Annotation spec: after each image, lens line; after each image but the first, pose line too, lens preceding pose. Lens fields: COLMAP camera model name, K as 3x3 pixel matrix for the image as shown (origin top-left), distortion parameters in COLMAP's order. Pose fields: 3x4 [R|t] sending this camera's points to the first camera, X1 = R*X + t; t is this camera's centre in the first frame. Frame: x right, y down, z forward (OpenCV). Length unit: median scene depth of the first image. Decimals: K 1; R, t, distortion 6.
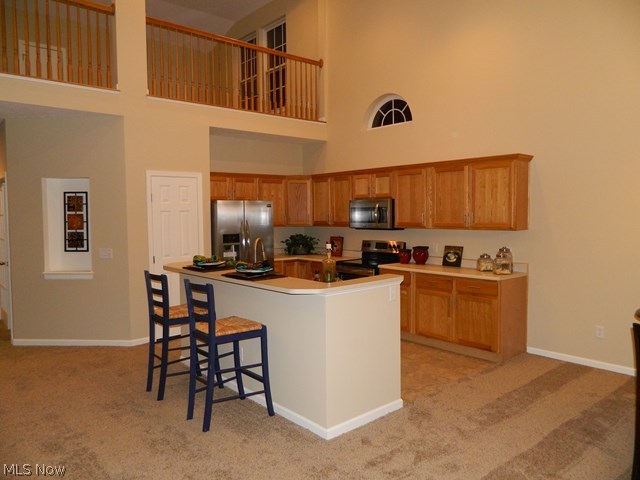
lens RADIAL K [[470.9, 0, 317.0], [0, 470.9, 235.3], [0, 0, 1]] dist [0.004078, -0.010995]
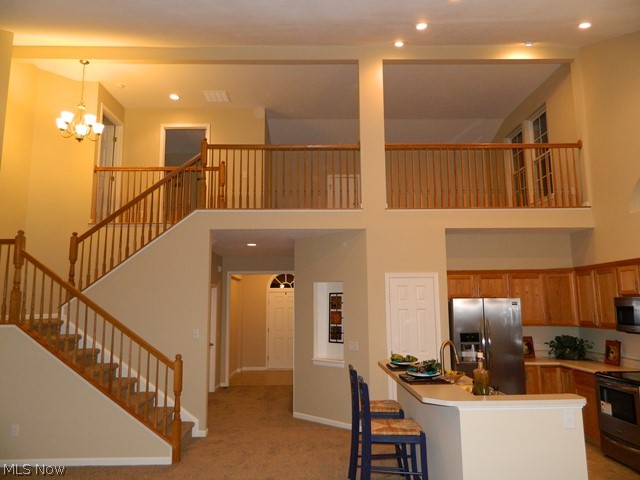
lens RADIAL K [[470.9, 0, 322.9], [0, 470.9, 236.4], [0, 0, 1]] dist [0.004078, -0.010995]
pose [[0.767160, -0.087834, -0.635413, 0.222903], [-0.031630, 0.984196, -0.174236, -0.019705], [0.640675, 0.153765, 0.752258, 0.031138]]
